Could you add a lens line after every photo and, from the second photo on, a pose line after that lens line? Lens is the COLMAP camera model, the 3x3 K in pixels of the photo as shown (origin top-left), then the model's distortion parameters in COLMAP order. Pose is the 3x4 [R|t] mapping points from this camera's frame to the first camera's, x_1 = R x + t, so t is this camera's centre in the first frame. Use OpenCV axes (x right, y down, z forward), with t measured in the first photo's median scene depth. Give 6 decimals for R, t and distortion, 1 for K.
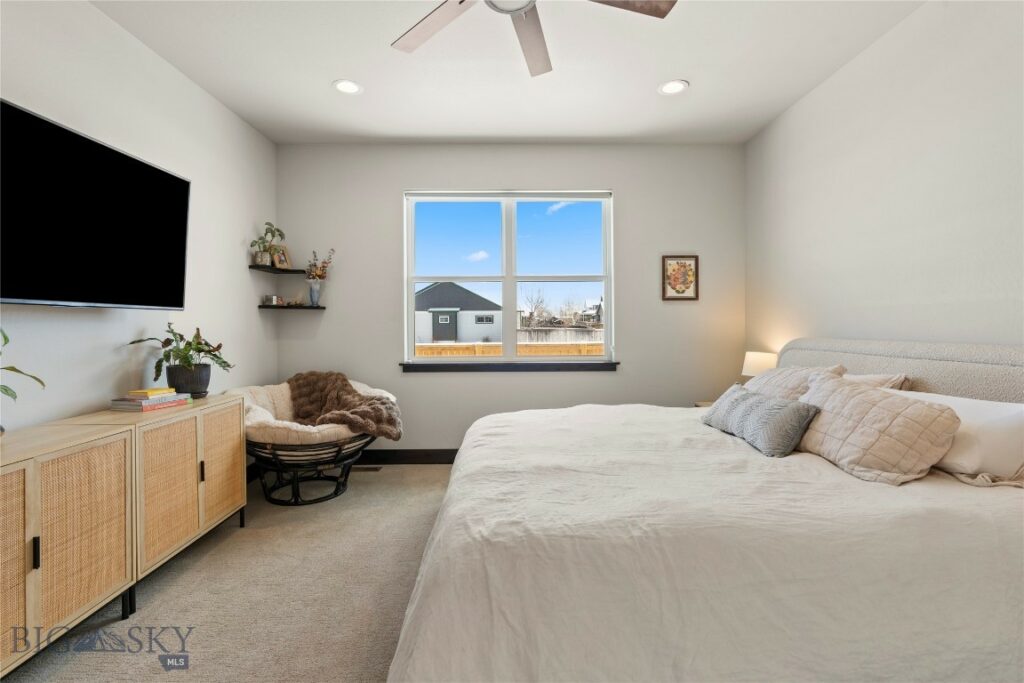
lens RADIAL K [[462.3, 0, 516.3], [0, 462.3, 328.5], [0, 0, 1]] dist [-0.007872, 0.000038]
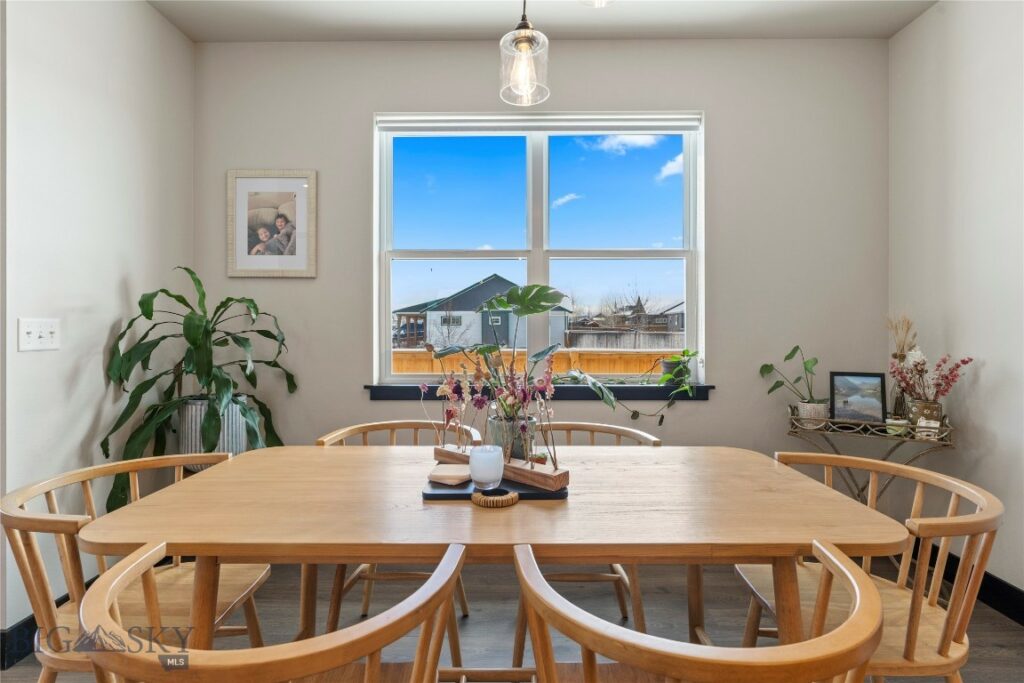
lens RADIAL K [[491.4, 0, 523.9], [0, 491.4, 331.3], [0, 0, 1]] dist [-0.011639, -0.000232]
pose [[0.999516, 0.003167, -0.030952, -0.014395], [-0.003187, 0.999995, -0.000627, -0.000093], [0.030950, 0.000725, 0.999521, 0.358048]]
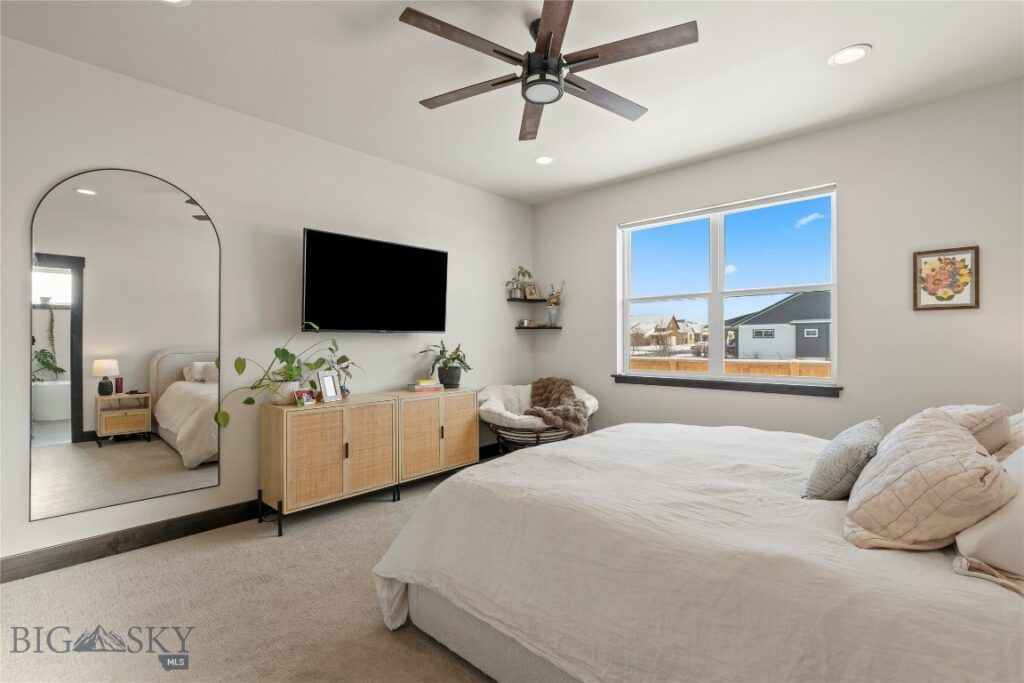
lens RADIAL K [[462.3, 0, 517.0], [0, 462.3, 341.9], [0, 0, 1]] dist [-0.007872, 0.000038]
pose [[0.724966, 0.004232, -0.688772, 0.400174], [-0.004903, 0.999987, 0.000984, -0.007574], [0.688768, 0.002664, 0.724977, -0.002802]]
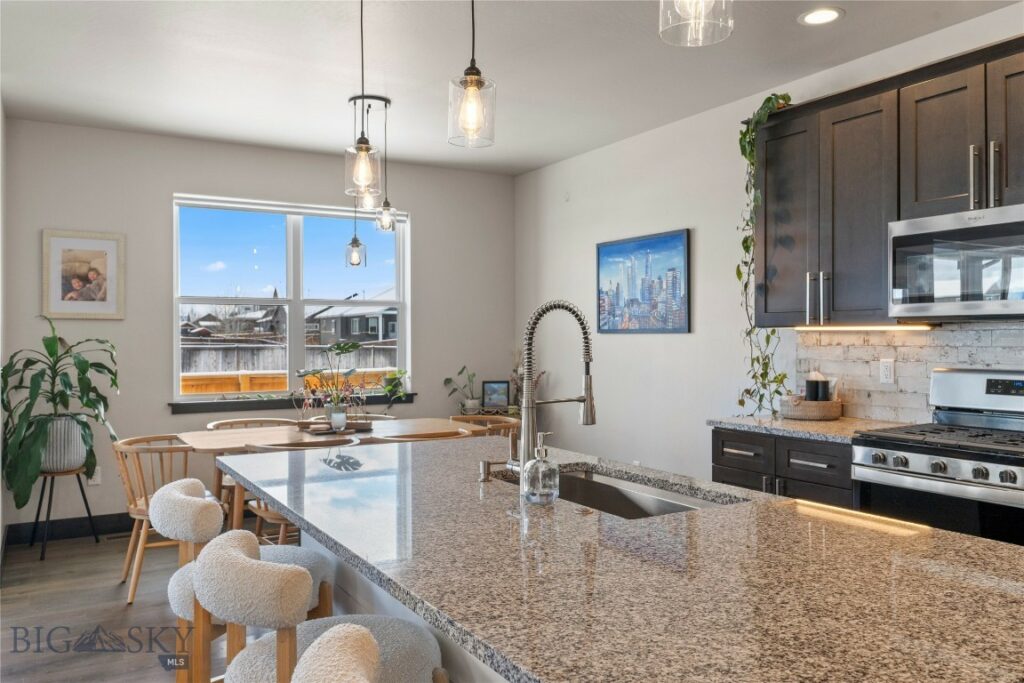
lens RADIAL K [[790.1, 0, 514.8], [0, 790.1, 343.3], [0, 0, 1]] dist [0.003486, 0.005928]
pose [[0.874530, -0.002687, 0.484965, -0.426967], [0.001966, 0.999996, 0.001997, -0.036513], [-0.484968, -0.000793, 0.874531, -0.575736]]
